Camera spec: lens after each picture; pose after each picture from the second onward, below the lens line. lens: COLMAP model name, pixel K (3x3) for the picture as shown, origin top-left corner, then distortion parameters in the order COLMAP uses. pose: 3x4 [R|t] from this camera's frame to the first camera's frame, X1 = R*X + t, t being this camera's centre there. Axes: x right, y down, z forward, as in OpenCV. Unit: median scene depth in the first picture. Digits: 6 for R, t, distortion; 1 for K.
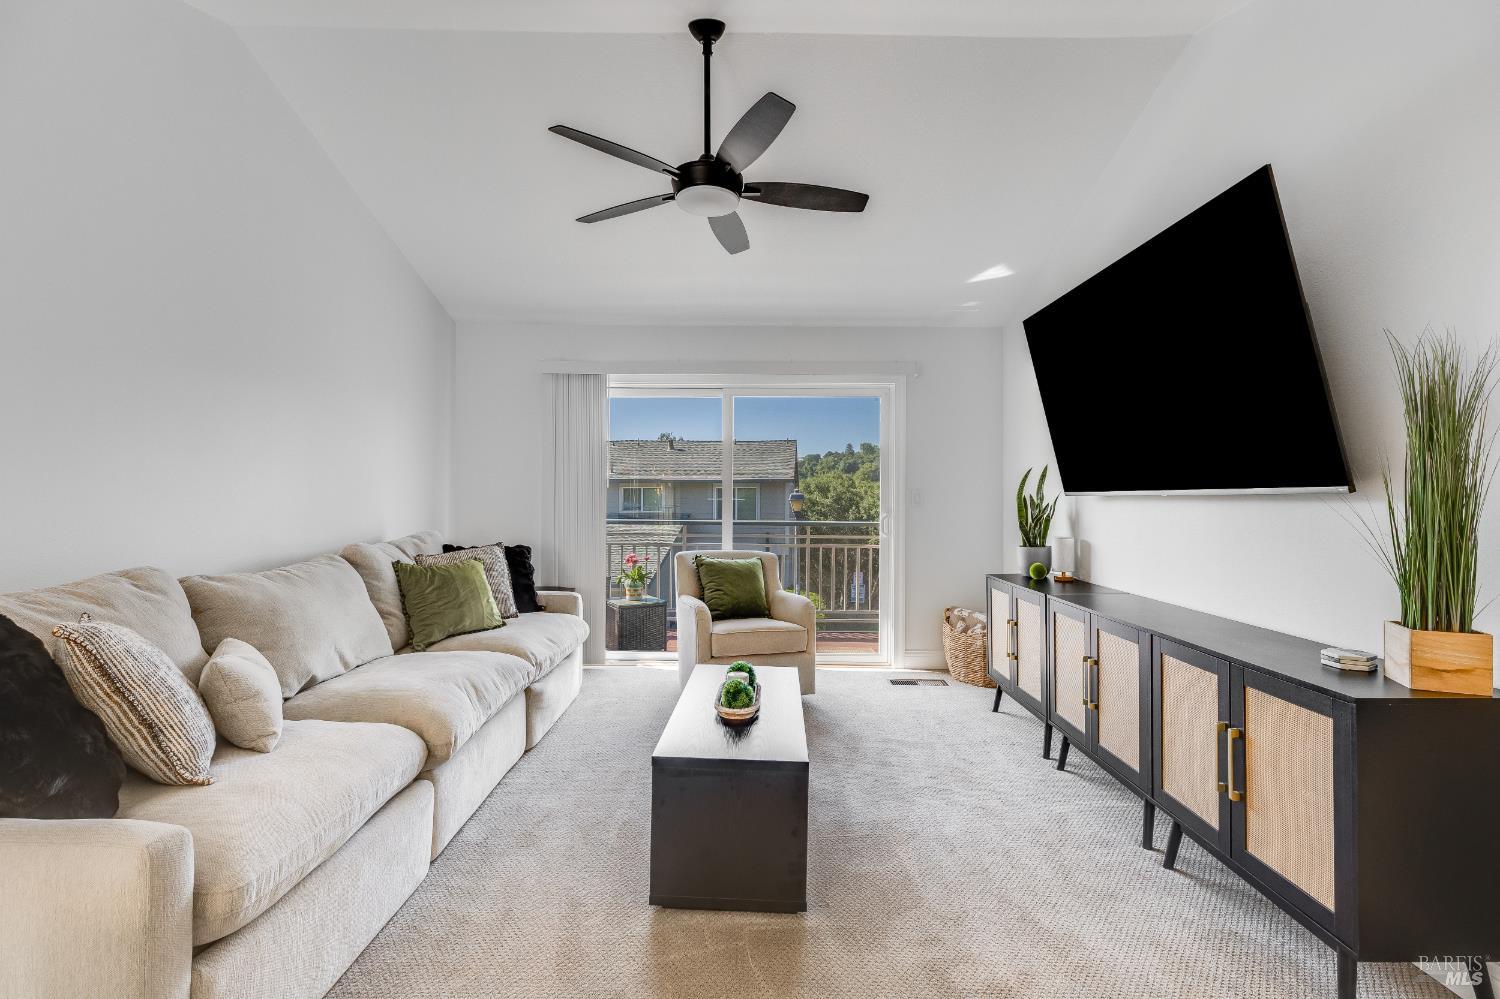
lens RADIAL K [[667.1, 0, 756.6], [0, 667.1, 497.5], [0, 0, 1]] dist [0.001367, -0.000122]
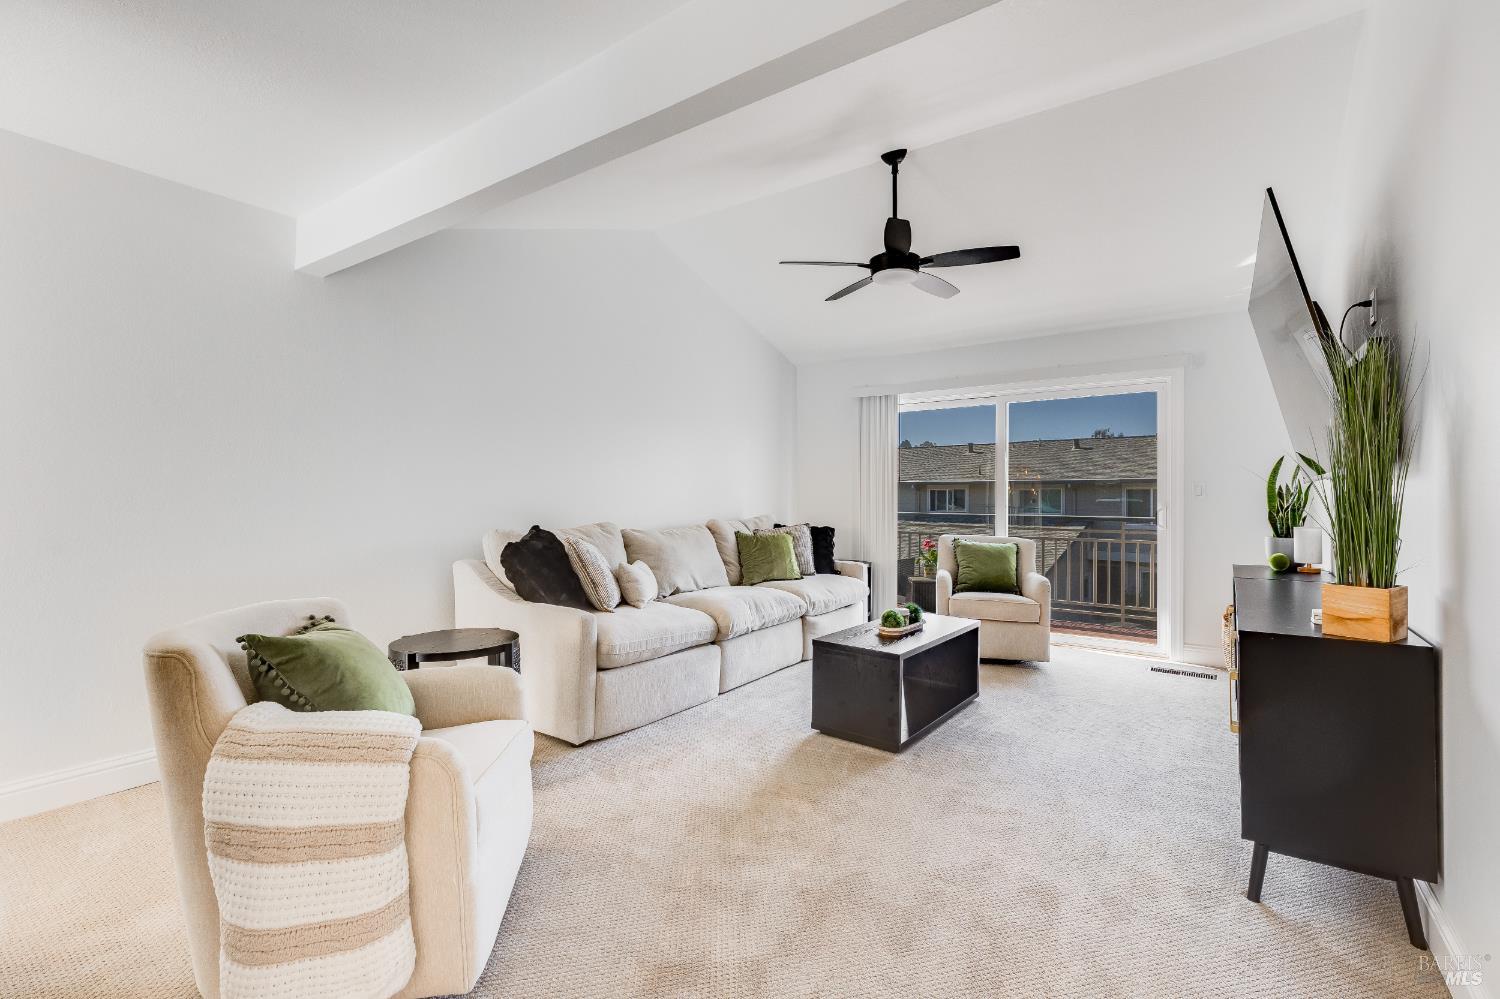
lens RADIAL K [[667.1, 0, 756.6], [0, 667.1, 497.5], [0, 0, 1]] dist [0.001367, -0.000122]
pose [[0.817206, -0.003596, -0.576334, 0.443135], [-0.000129, 0.999979, -0.006423, 0.028446], [0.576345, 0.005323, 0.817189, -0.284429]]
